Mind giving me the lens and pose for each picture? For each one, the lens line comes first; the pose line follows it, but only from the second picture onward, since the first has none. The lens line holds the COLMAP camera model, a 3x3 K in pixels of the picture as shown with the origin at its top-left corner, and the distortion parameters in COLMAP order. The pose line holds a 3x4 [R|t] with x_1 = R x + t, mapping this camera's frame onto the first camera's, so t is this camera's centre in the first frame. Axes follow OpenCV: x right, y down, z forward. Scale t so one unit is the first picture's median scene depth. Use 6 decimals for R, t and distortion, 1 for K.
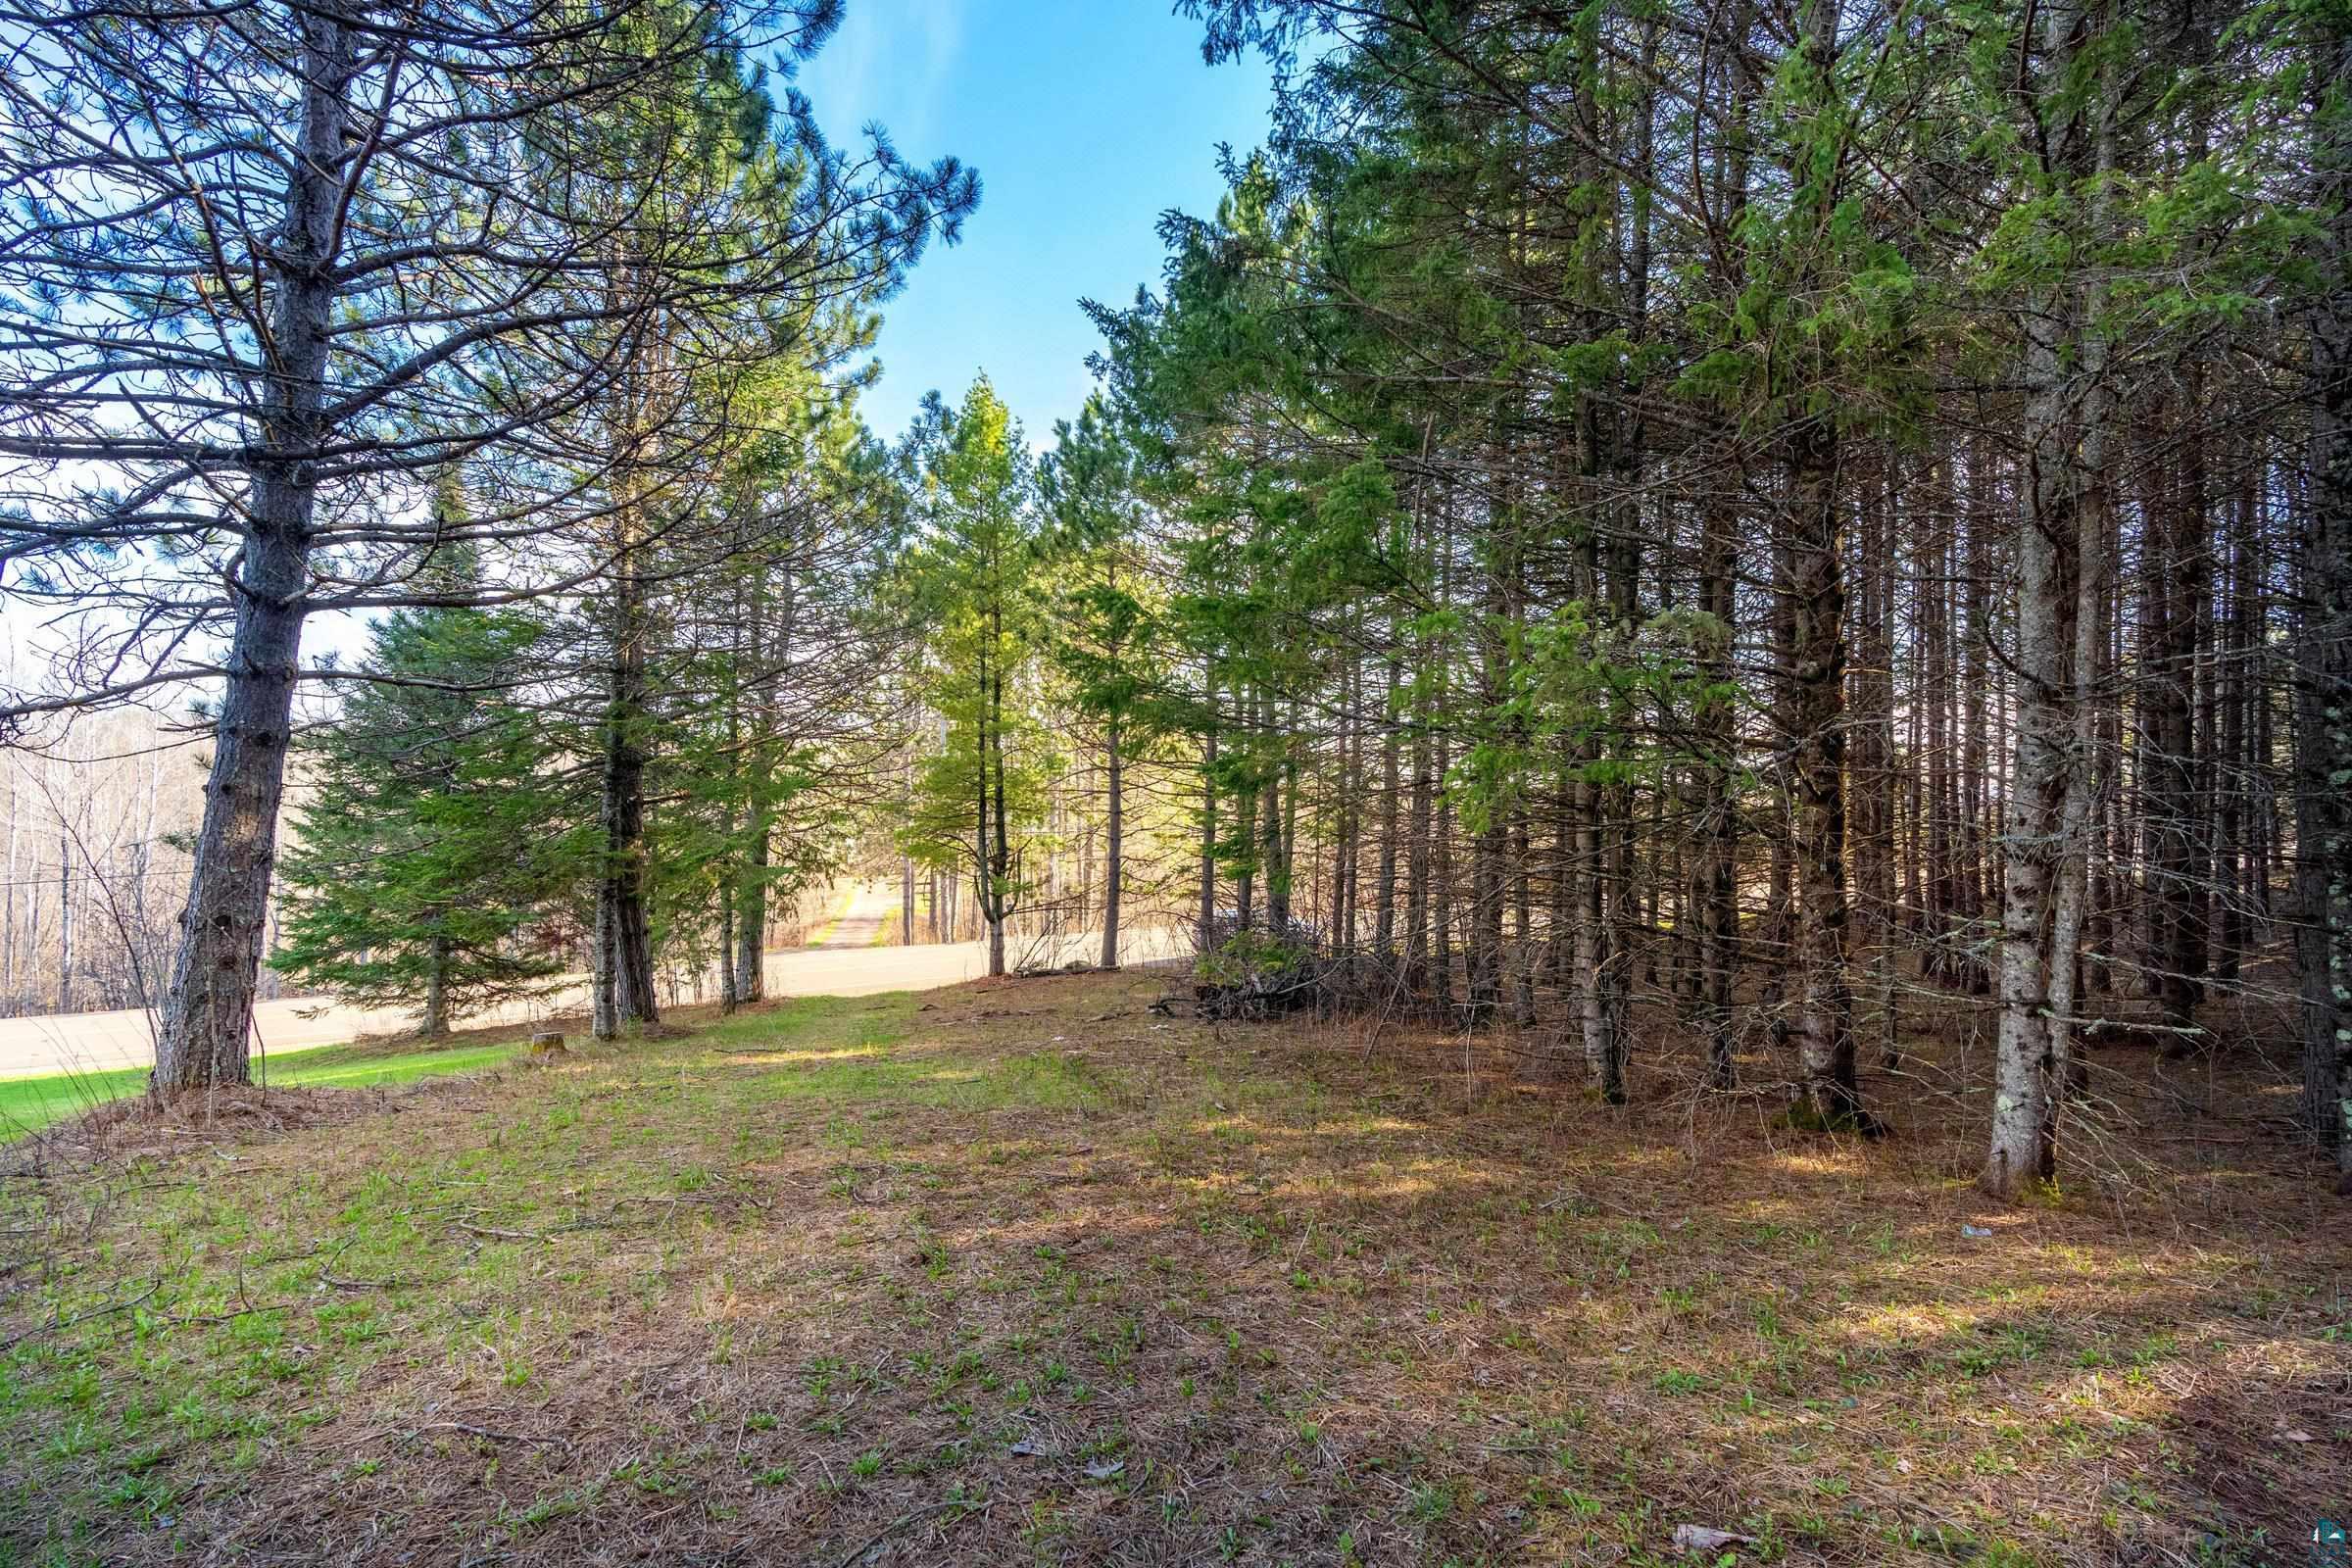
lens RADIAL K [[1058.1, 0, 1171.2], [0, 1058.1, 782.8], [0, 0, 1]] dist [-0.009918, 0.003609]
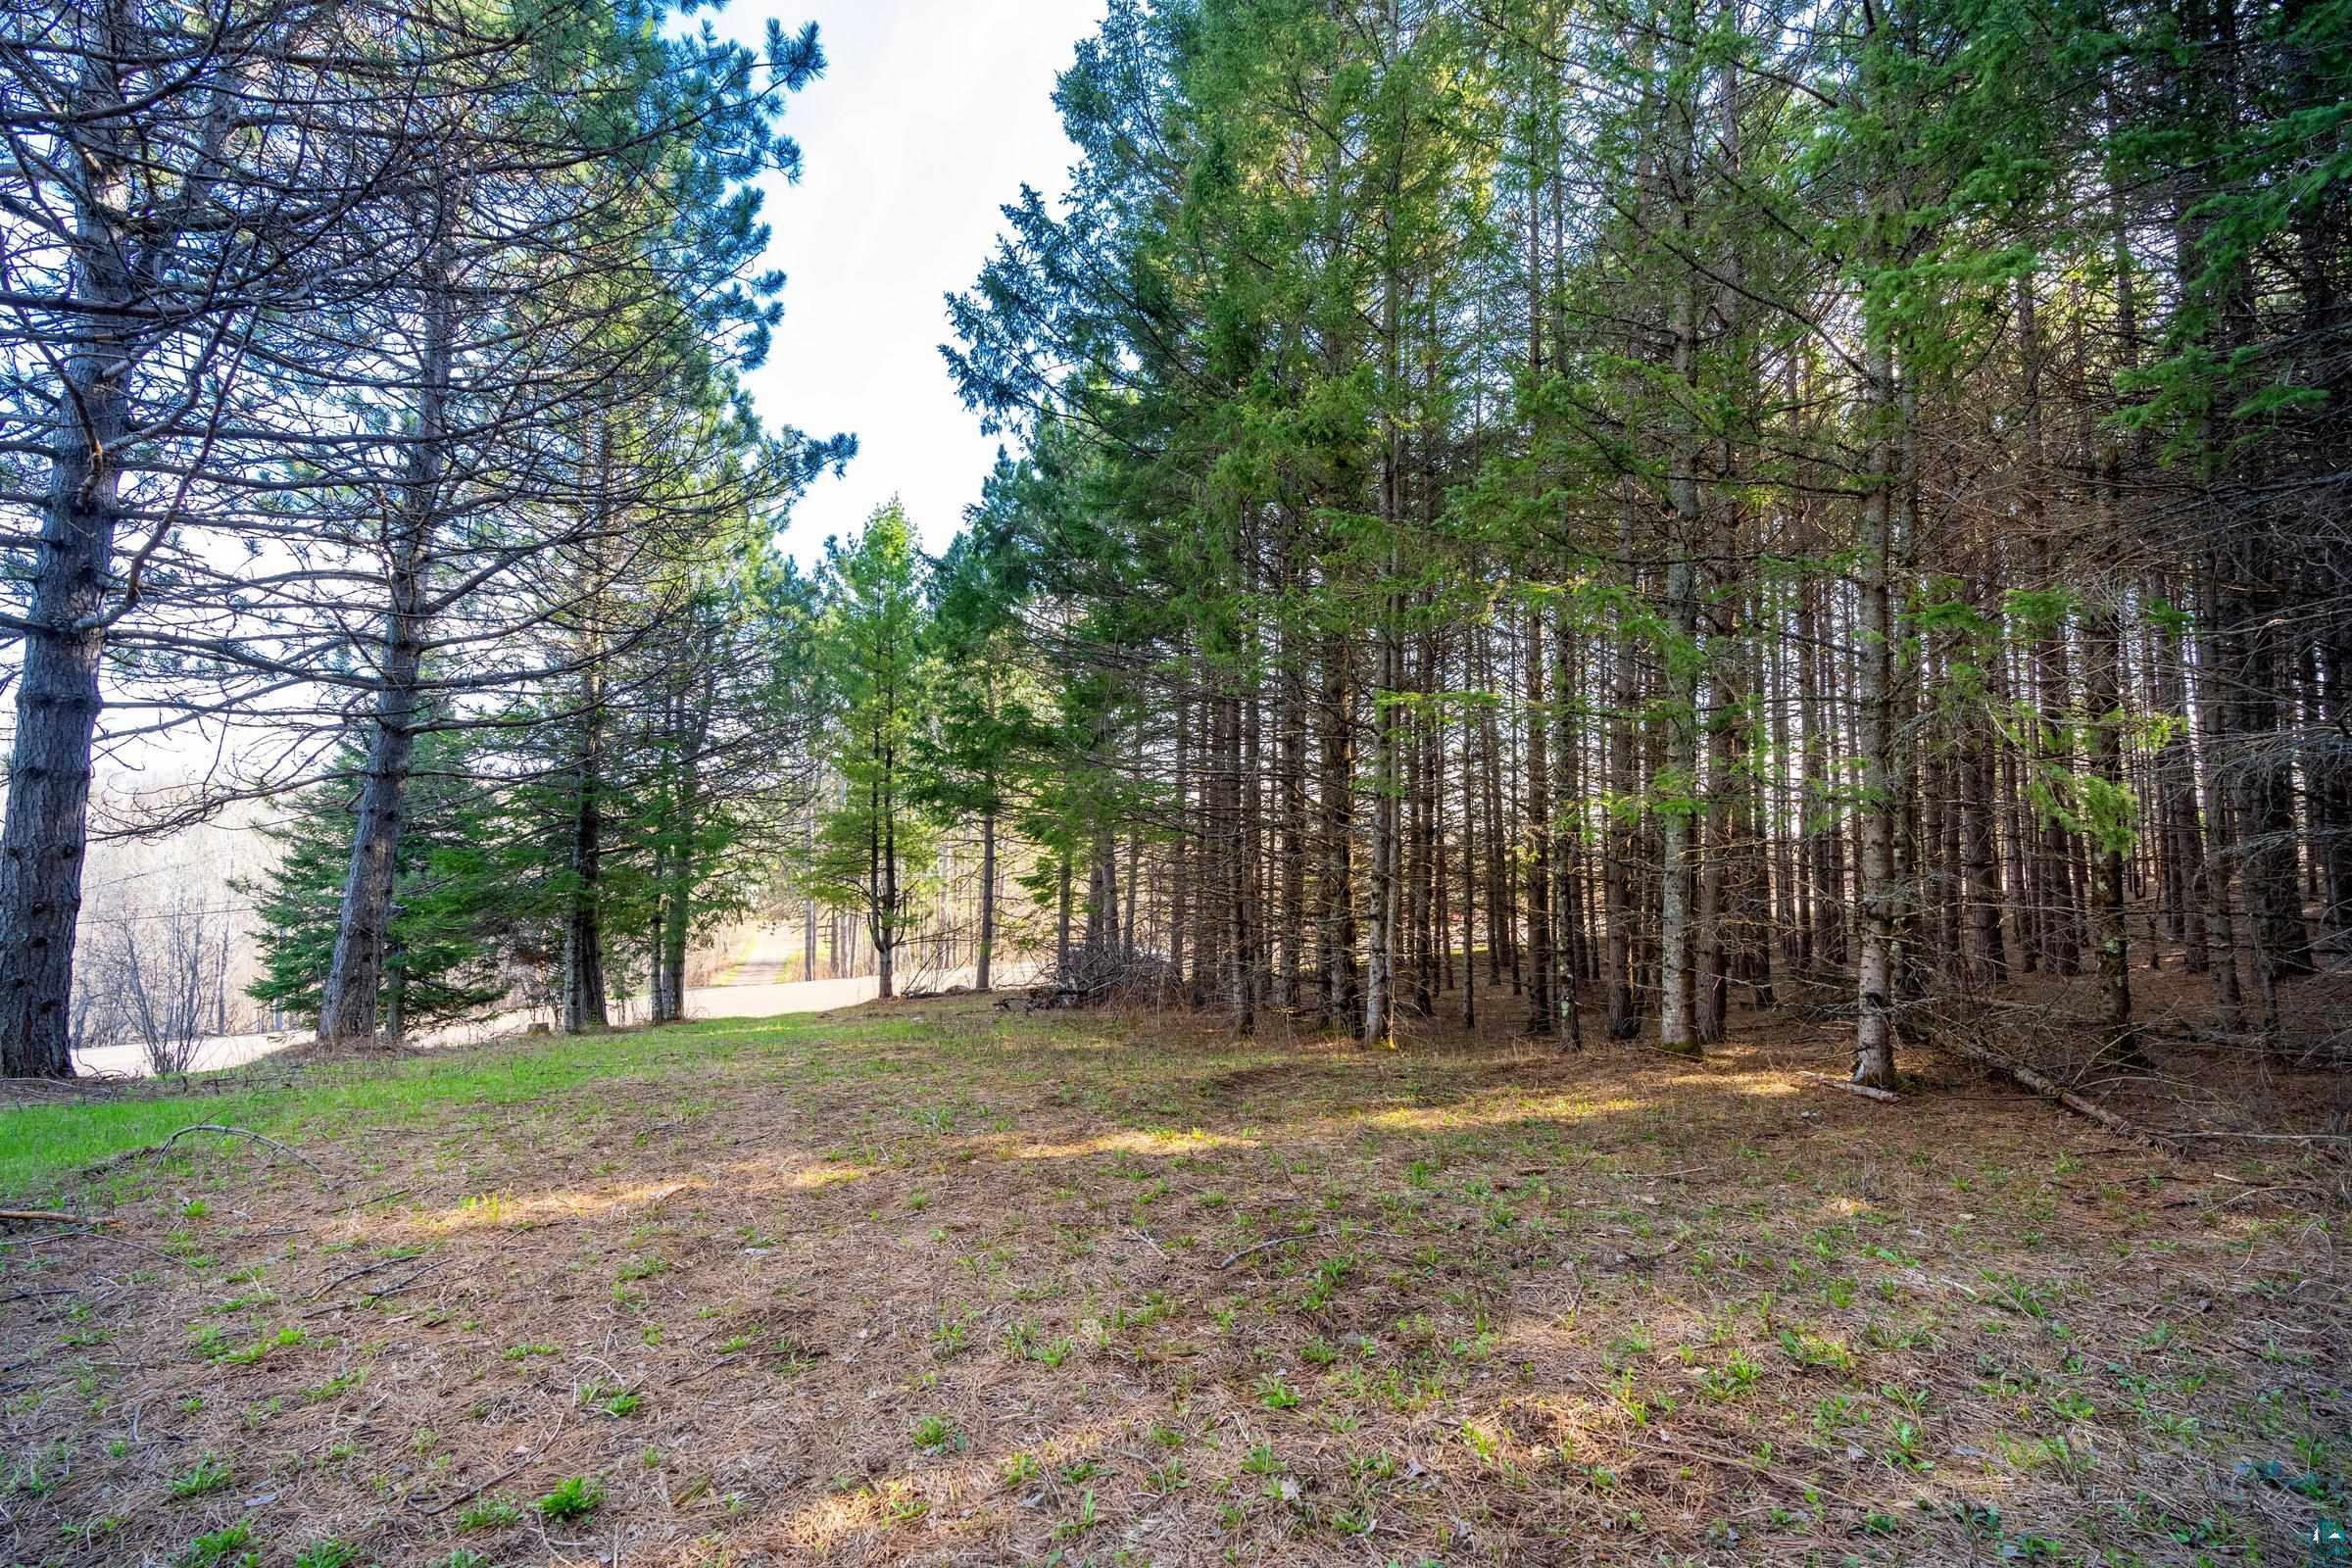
lens RADIAL K [[1058.1, 0, 1178.7], [0, 1058.1, 796.1], [0, 0, 1]] dist [-0.009918, 0.003609]
pose [[0.995936, -0.000894, 0.090060, 0.054684], [0.003620, 0.999540, -0.030111, -0.005862], [-0.089991, 0.030315, 0.995481, -0.212630]]
